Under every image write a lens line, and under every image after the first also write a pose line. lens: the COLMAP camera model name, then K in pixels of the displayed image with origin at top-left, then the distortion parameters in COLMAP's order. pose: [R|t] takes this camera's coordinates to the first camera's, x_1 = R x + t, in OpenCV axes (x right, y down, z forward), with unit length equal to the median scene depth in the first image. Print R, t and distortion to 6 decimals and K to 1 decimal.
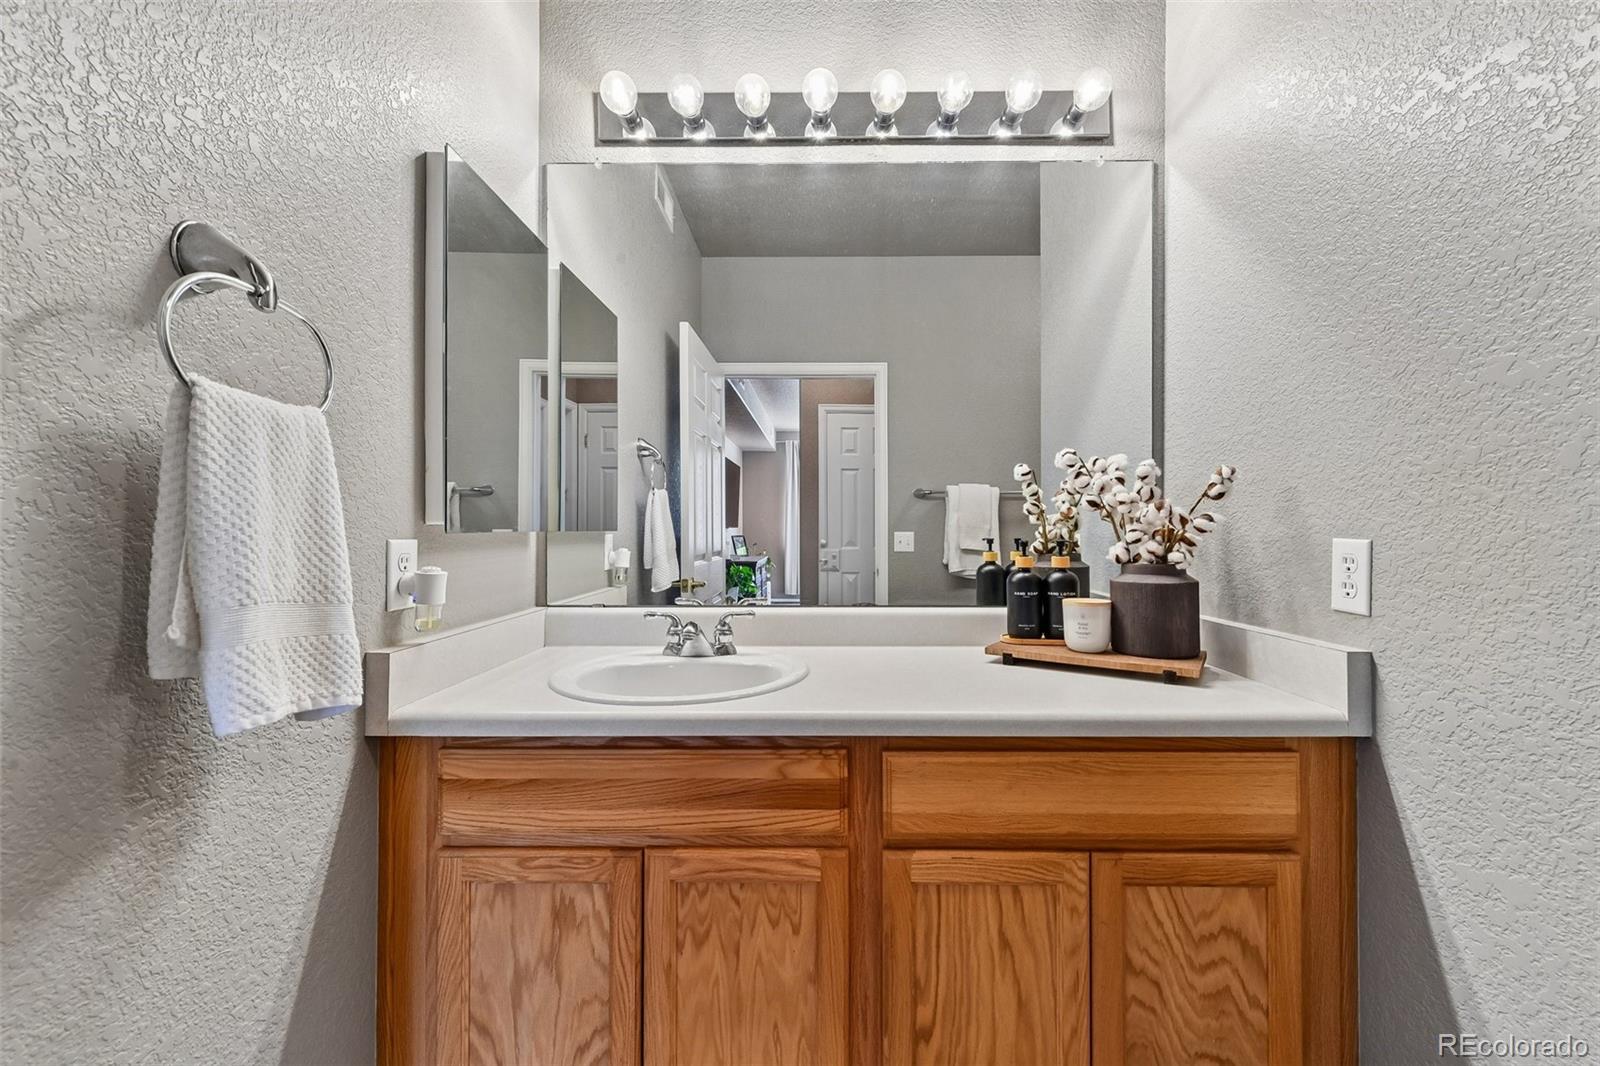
lens RADIAL K [[634.7, 0, 812.3], [0, 634.7, 528.8], [0, 0, 1]] dist [0.007761, -0.002244]
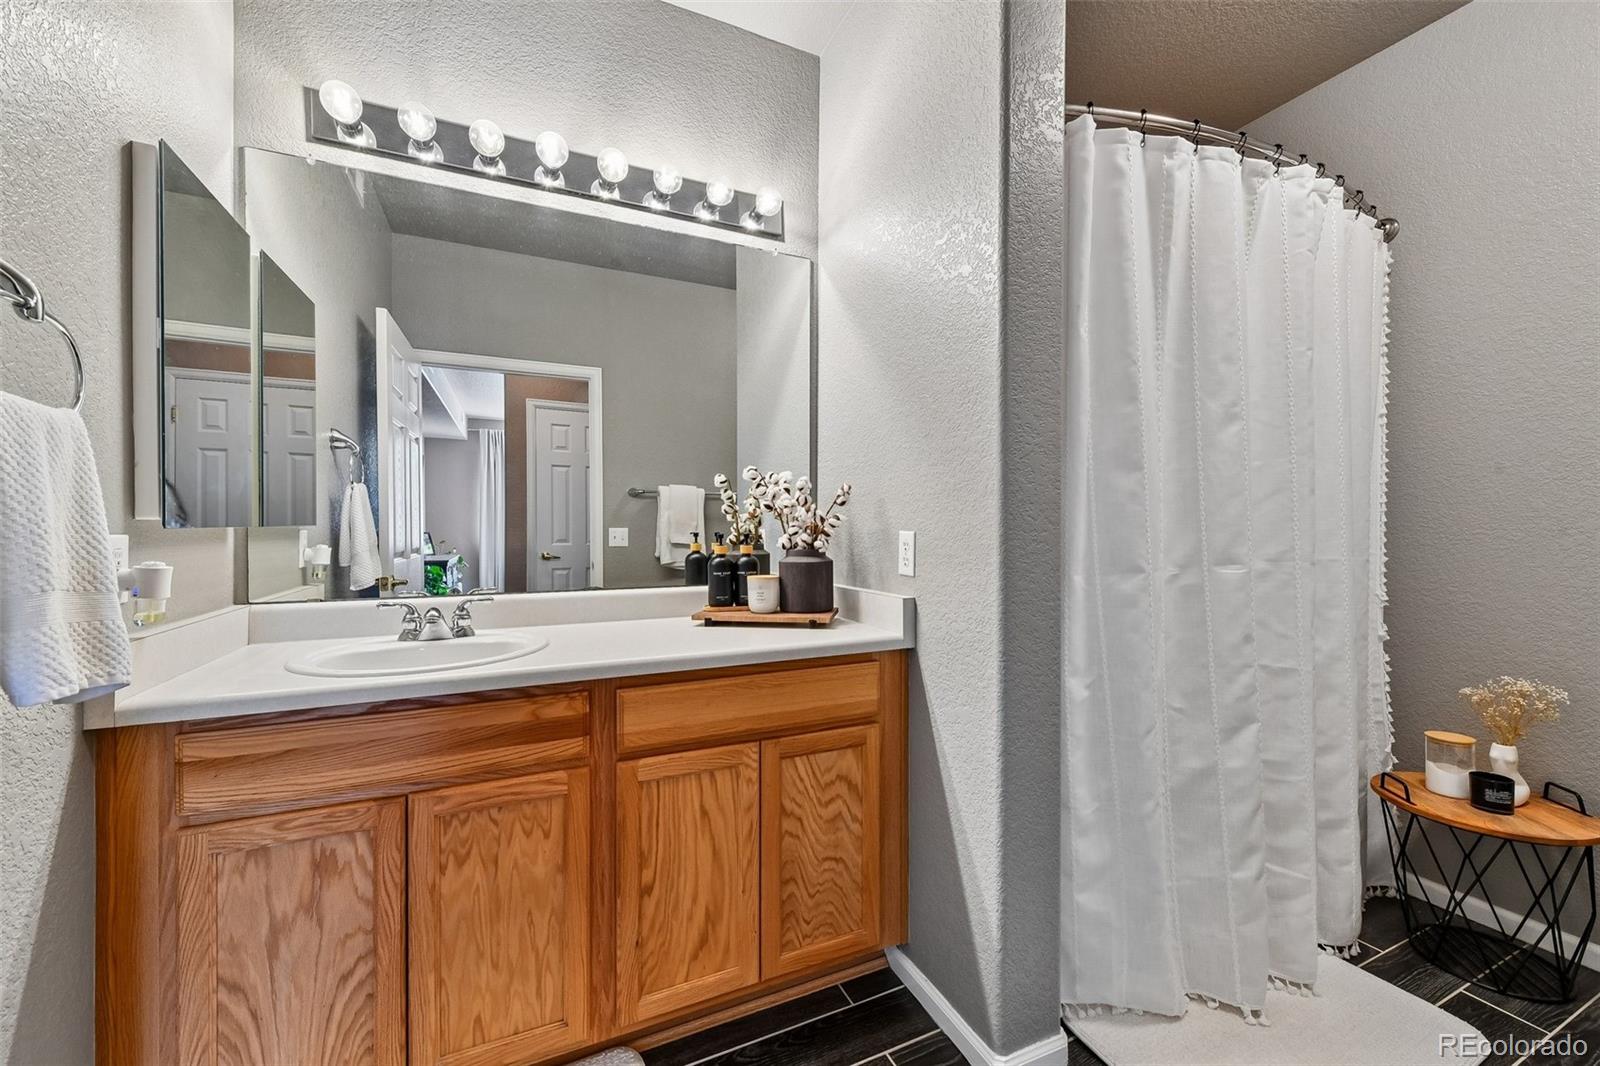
lens RADIAL K [[634.7, 0, 812.3], [0, 634.7, 528.8], [0, 0, 1]] dist [0.007761, -0.002244]
pose [[0.899973, -0.001523, 0.435942, -0.102034], [-0.000933, 0.999985, 0.005421, 0.001140], [-0.435944, -0.005286, 0.899958, -0.390788]]
